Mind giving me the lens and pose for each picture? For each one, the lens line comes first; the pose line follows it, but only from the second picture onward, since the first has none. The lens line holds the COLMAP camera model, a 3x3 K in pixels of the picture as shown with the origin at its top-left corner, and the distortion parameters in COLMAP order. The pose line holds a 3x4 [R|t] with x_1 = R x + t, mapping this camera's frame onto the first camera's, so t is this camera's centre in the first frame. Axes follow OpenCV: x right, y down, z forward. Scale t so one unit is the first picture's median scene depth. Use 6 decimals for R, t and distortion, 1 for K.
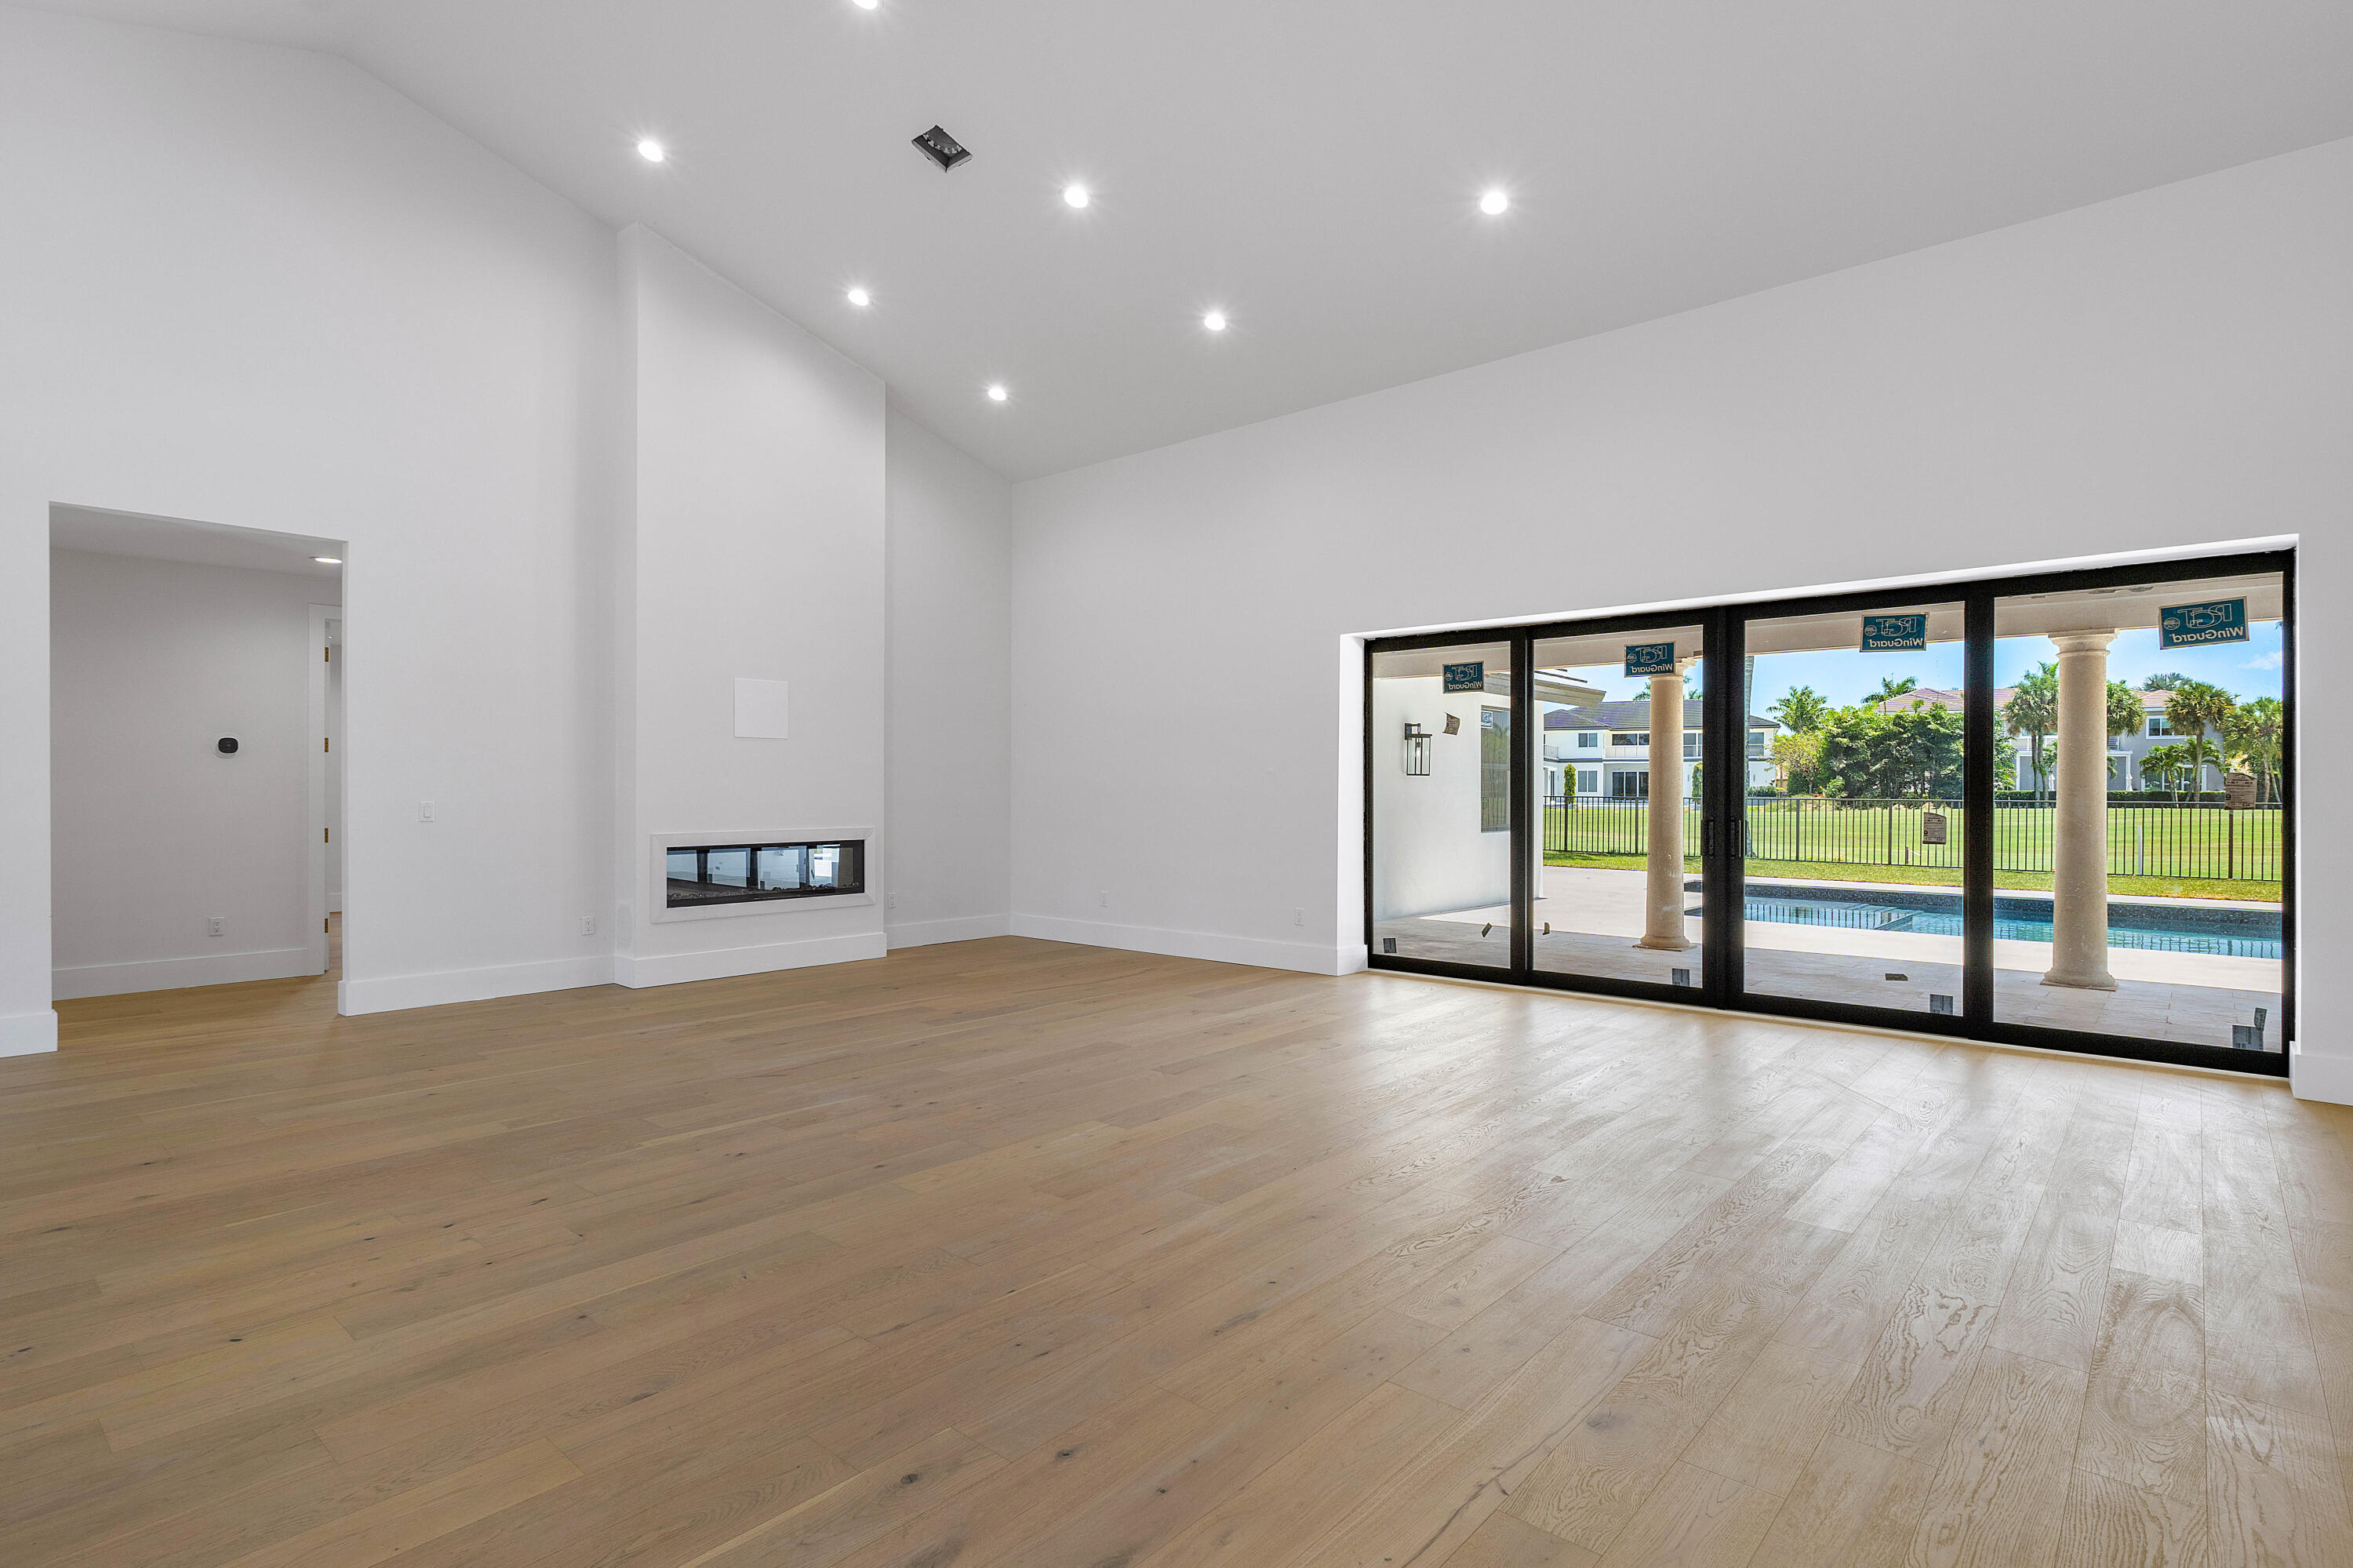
lens RADIAL K [[1167.1, 0, 1176.5], [0, 1167.1, 784.0], [0, 0, 1]] dist [0.002029, 0.000846]
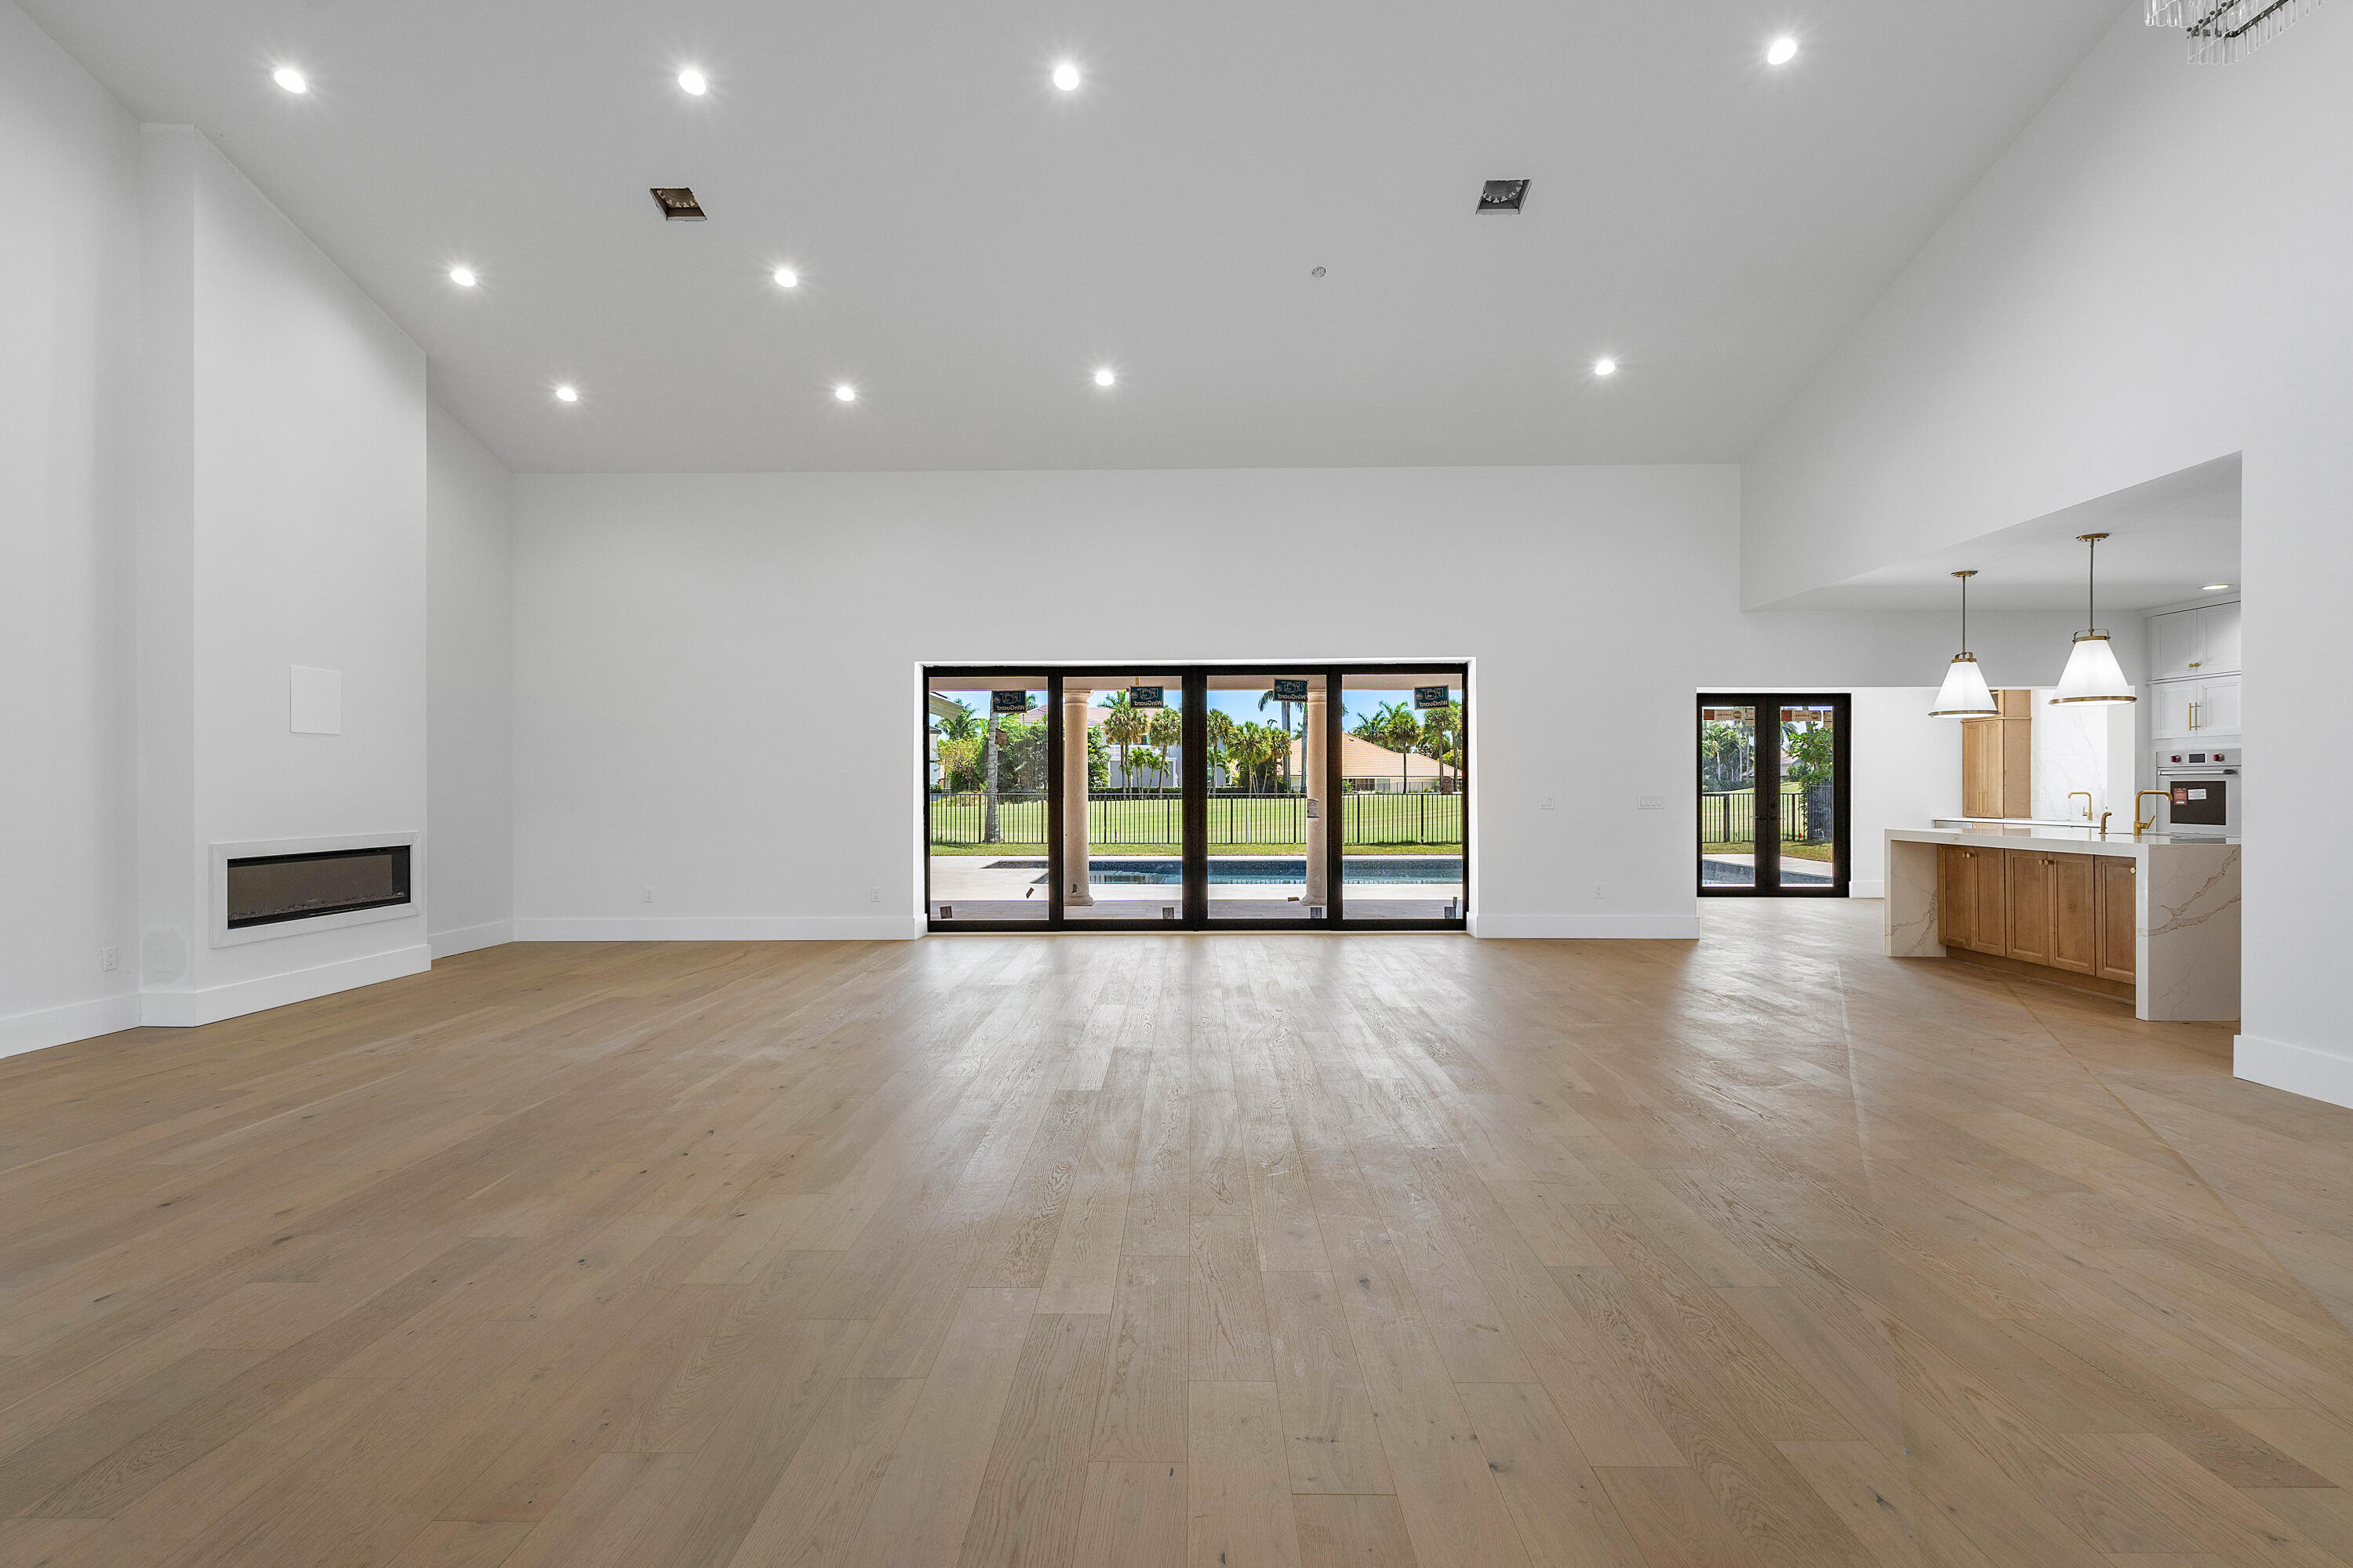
lens RADIAL K [[1140.5, 0, 1183.4], [0, 1140.5, 791.0], [0, 0, 1]] dist [-0.002057, 0.000044]
pose [[0.757702, -0.007515, 0.652557, -0.449891], [0.002884, 0.999962, 0.008168, -0.001156], [-0.652594, -0.004307, 0.757695, -0.097860]]
